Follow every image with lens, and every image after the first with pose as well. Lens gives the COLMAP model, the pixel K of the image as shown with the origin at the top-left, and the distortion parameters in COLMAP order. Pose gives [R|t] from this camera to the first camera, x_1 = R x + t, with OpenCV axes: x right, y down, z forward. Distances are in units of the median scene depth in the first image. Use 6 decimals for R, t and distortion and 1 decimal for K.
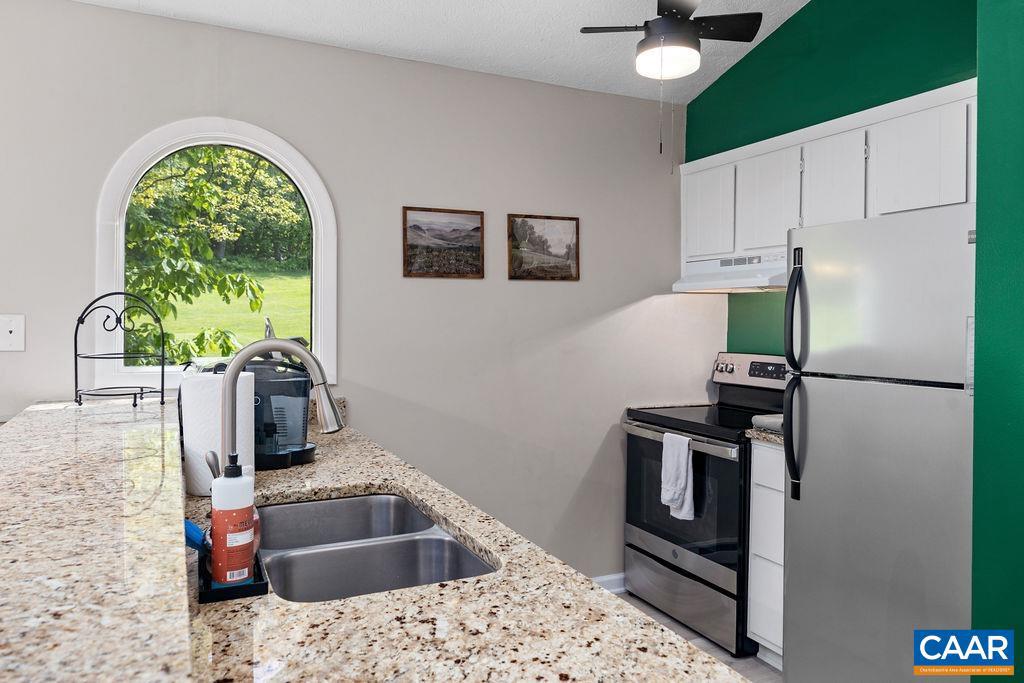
lens RADIAL K [[710.2, 0, 497.7], [0, 710.2, 332.4], [0, 0, 1]] dist [-0.000448, 0.000723]
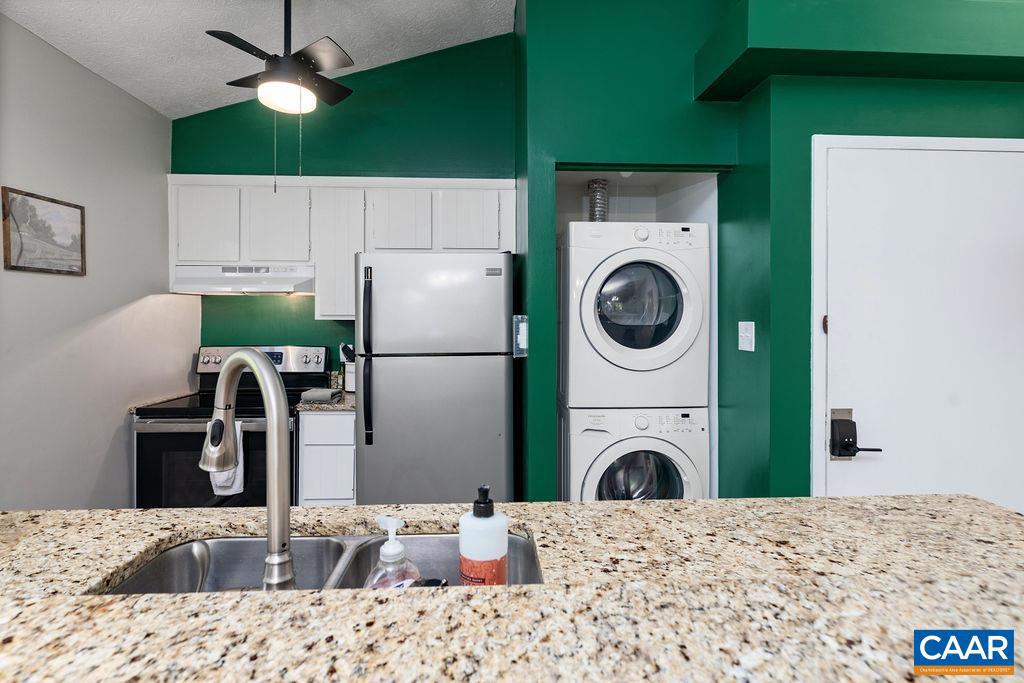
lens RADIAL K [[518.3, 0, 509.4], [0, 518.3, 325.0], [0, 0, 1]] dist [-0.001584, 0.000091]
pose [[0.368996, -0.019737, 0.929221, -0.322129], [0.021151, 0.999694, 0.012835, -0.007804], [-0.929190, 0.014917, 0.369300, 0.265867]]
